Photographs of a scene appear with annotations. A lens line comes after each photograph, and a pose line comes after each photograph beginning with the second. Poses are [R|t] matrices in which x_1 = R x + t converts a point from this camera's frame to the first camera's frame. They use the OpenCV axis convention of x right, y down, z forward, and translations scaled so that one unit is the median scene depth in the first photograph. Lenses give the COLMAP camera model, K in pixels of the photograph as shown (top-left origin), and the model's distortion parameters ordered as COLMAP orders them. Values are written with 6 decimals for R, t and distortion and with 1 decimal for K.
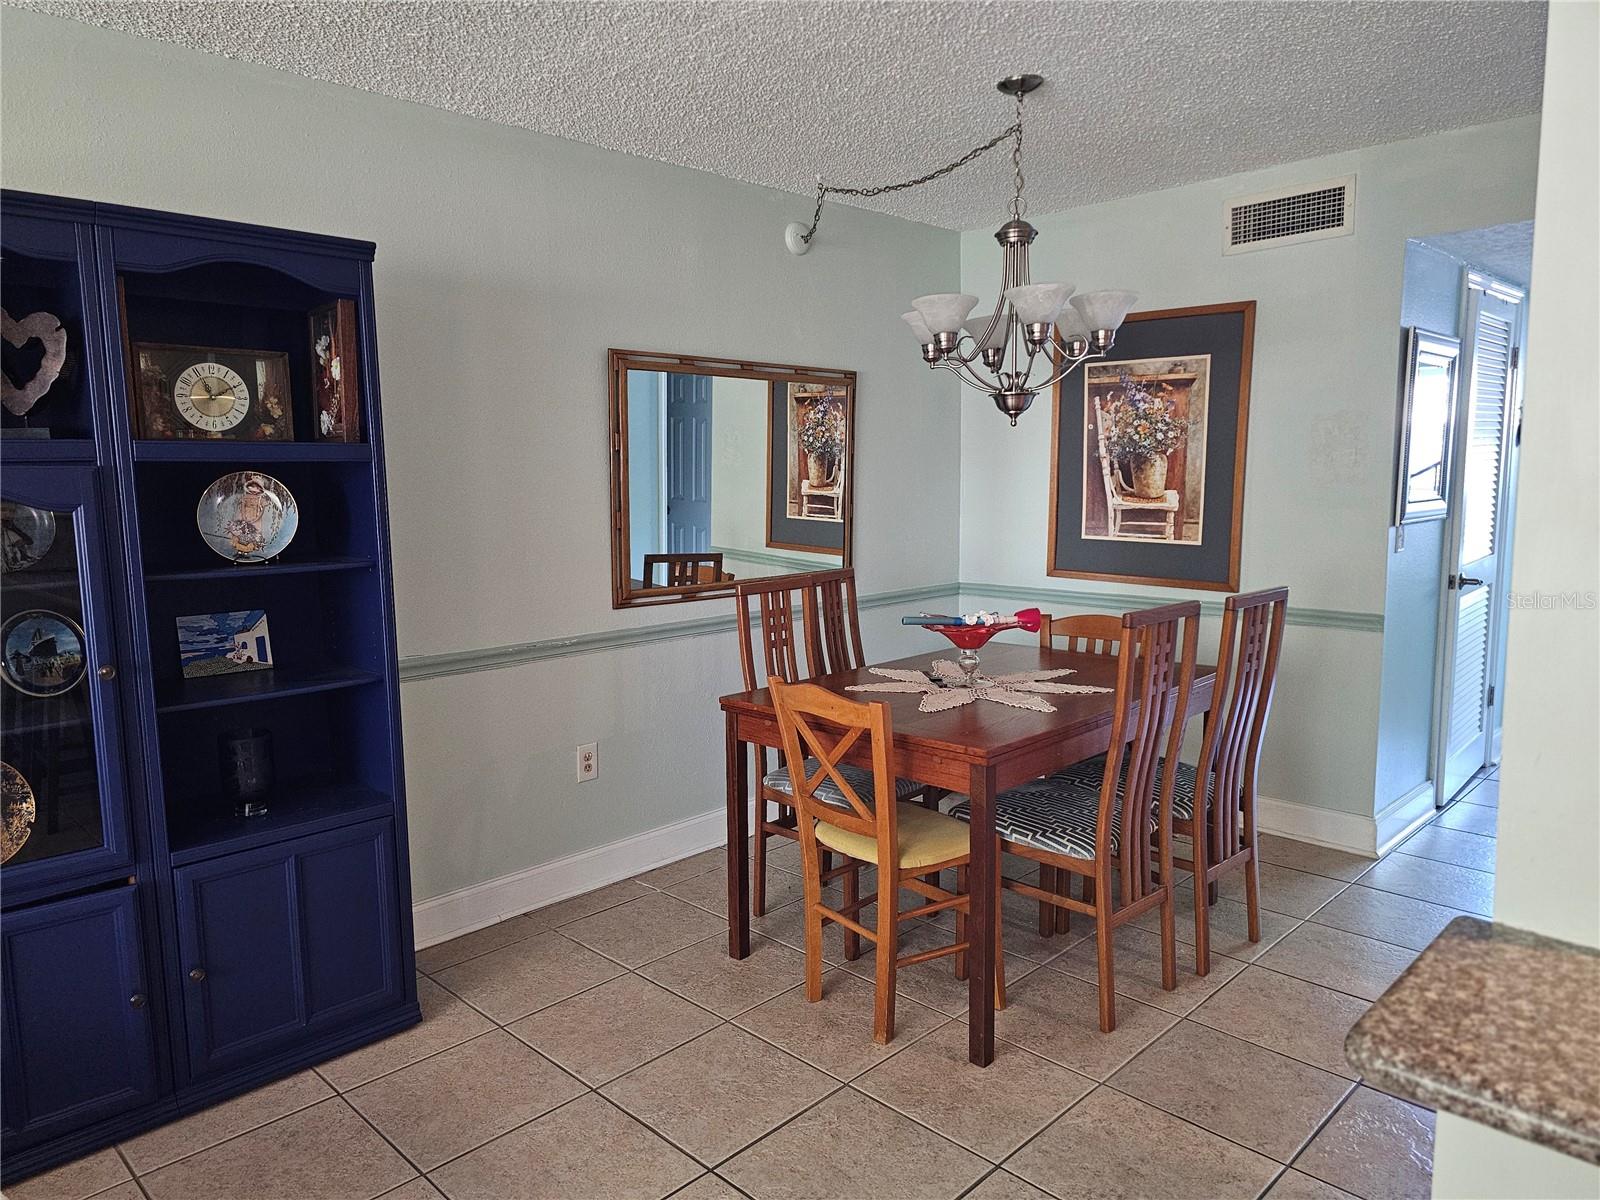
lens RADIAL K [[1054.9, 0, 800.0], [0, 1054.9, 600.0], [0, 0, 1]] dist [0.081172, -0.062944]
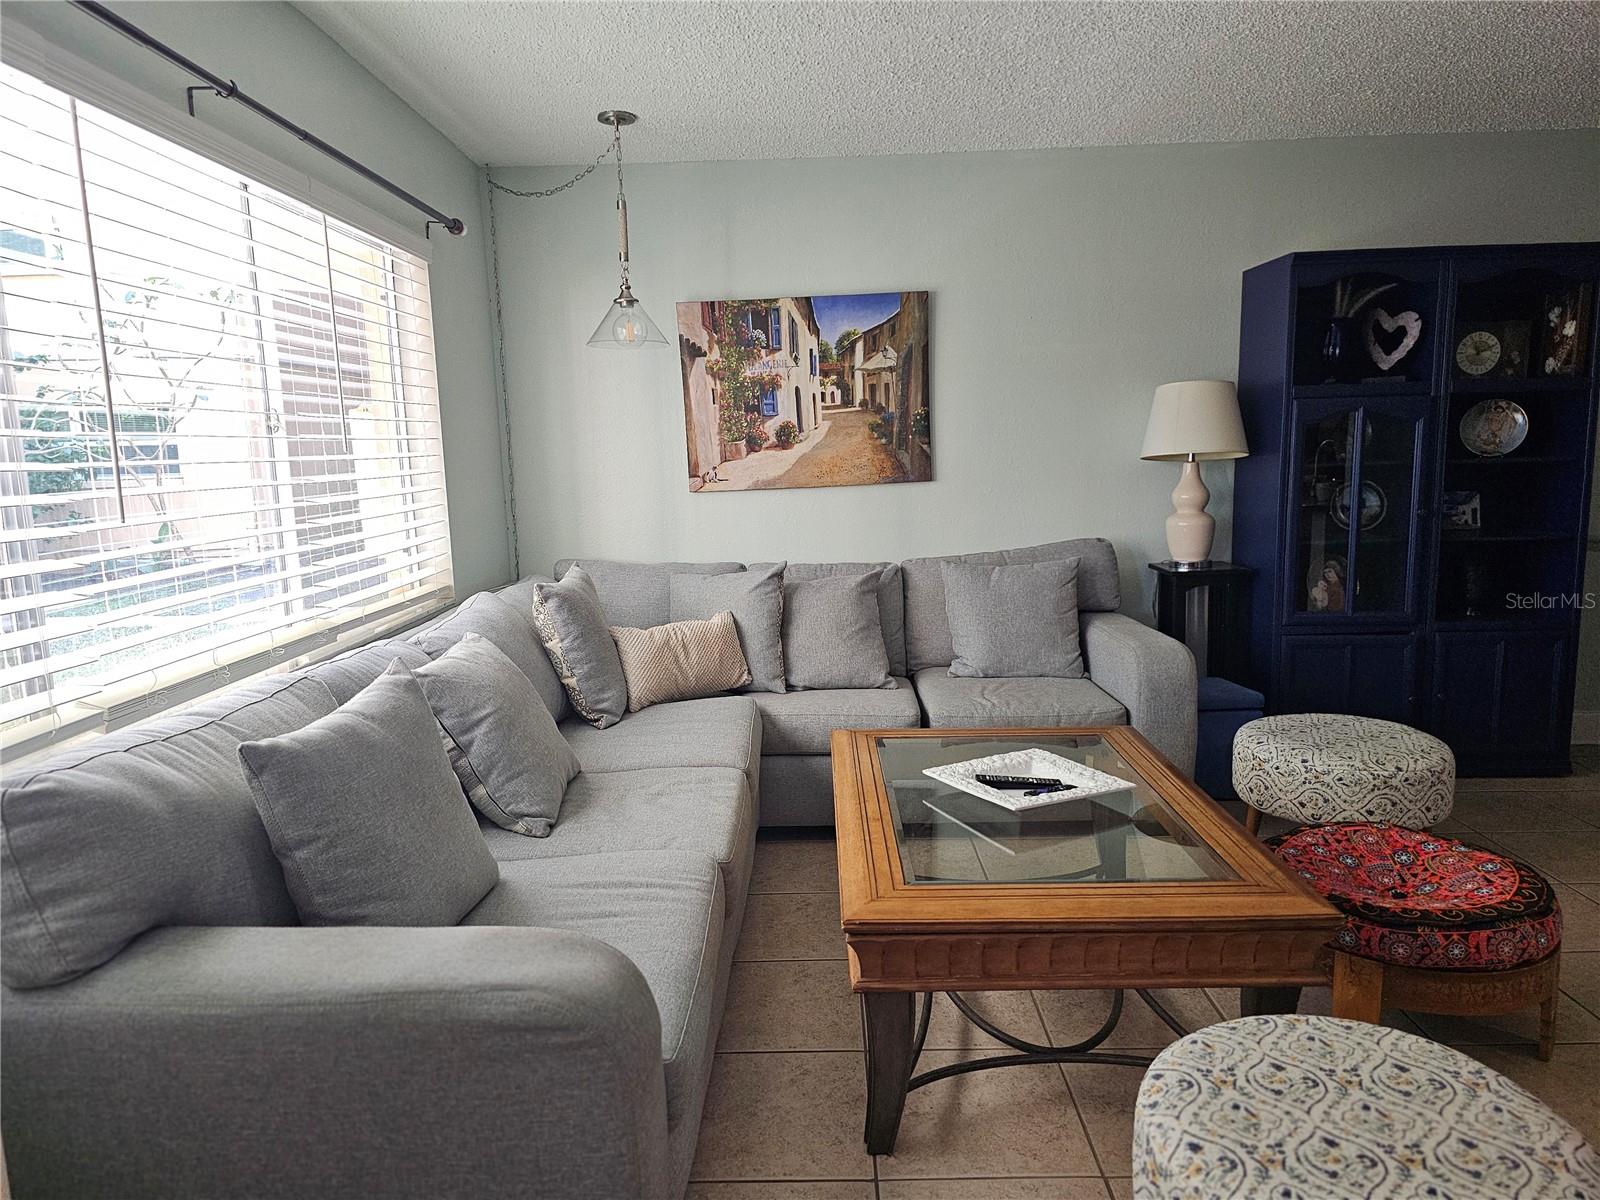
lens RADIAL K [[1054.9, 0, 800.0], [0, 1054.9, 600.0], [0, 0, 1]] dist [0.081172, -0.062944]
pose [[0.695859, 0.104217, -0.710577, -0.064383], [-0.078173, 0.994528, 0.069309, 0.143782], [0.713912, 0.007319, 0.700198, -0.839266]]
